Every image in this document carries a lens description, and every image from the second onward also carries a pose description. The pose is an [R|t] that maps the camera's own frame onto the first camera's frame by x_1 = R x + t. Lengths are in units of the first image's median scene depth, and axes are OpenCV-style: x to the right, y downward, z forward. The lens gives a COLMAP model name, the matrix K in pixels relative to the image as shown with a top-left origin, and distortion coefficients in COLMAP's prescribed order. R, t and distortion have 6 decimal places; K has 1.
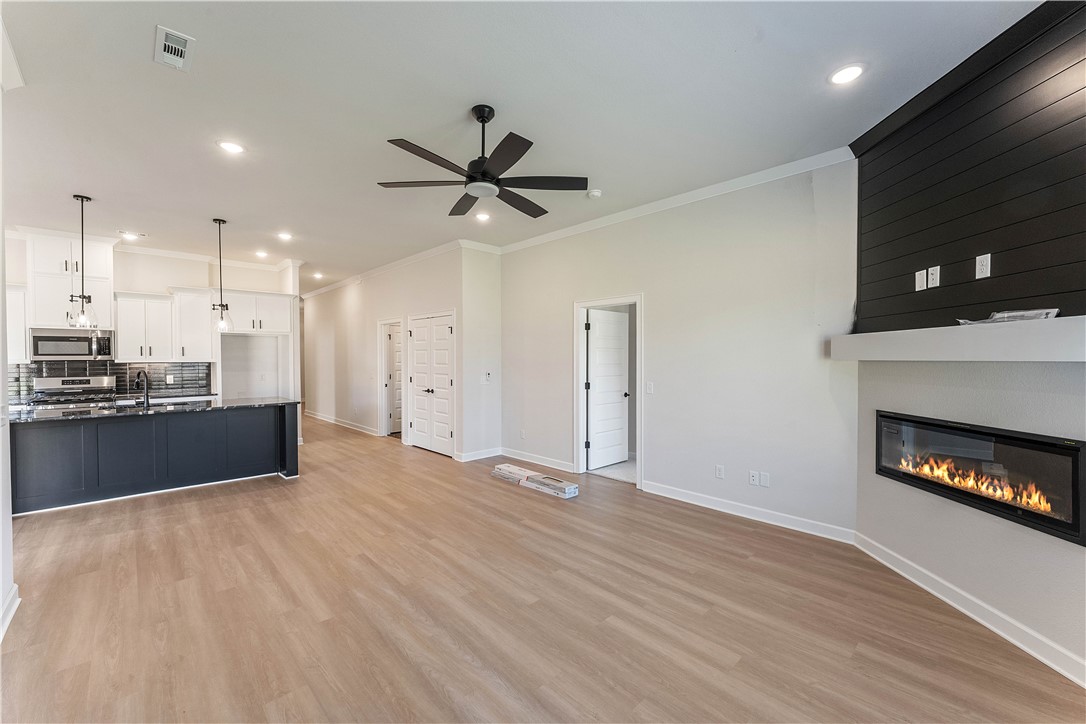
lens RADIAL K [[435.2, 0, 537.7], [0, 435.2, 365.0], [0, 0, 1]] dist [-0.000012, -0.000103]
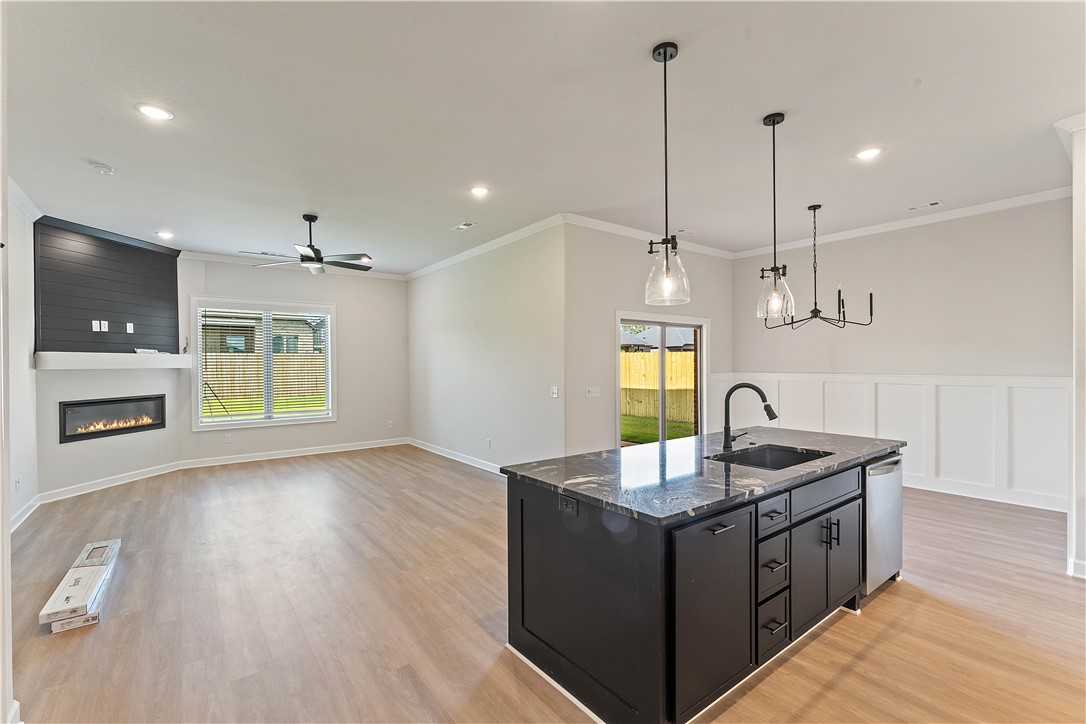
lens RADIAL K [[475.0, 0, 536.8], [0, 475.0, 364.6], [0, 0, 1]] dist [0.001569, -0.000009]
pose [[-0.993363, 0.007656, 0.114769, -0.812263], [0.009738, 0.999798, 0.017587, -0.030527], [-0.114612, 0.018588, -0.993236, 1.859036]]
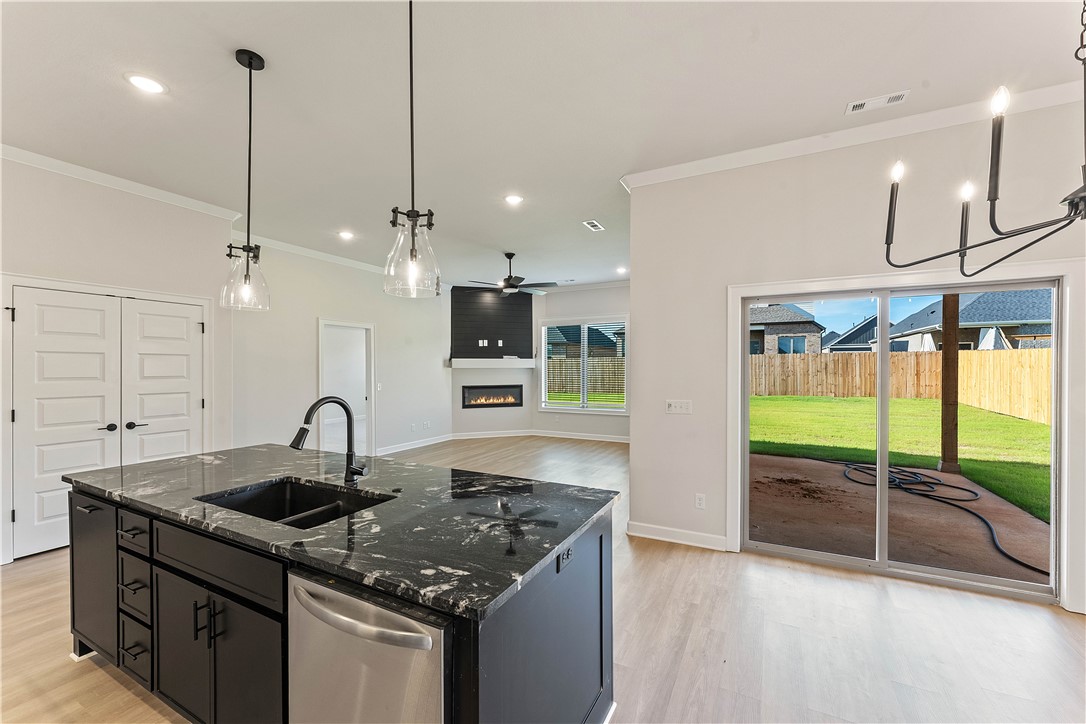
lens RADIAL K [[435.2, 0, 537.7], [0, 435.2, 365.0], [0, 0, 1]] dist [-0.000012, -0.000103]
pose [[-0.317332, 0.004117, 0.948306, -1.542250], [0.016691, 0.999860, 0.001244, -0.018992], [-0.948168, 0.016223, -0.317356, 1.079051]]
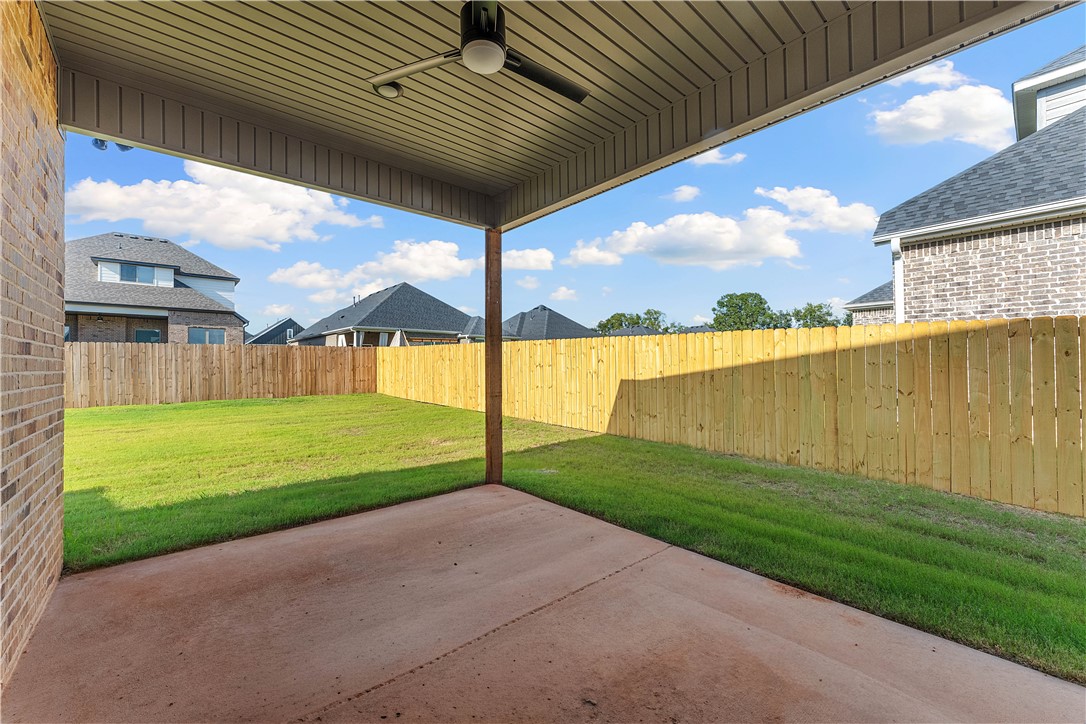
lens RADIAL K [[435.2, 0, 537.7], [0, 435.2, 365.0], [0, 0, 1]] dist [-0.000012, -0.000103]
pose [[-0.998593, 0.005367, 0.052763, -0.757211], [0.006013, 0.999909, 0.012101, 0.048410], [-0.052693, 0.012402, -0.998534, 0.385266]]
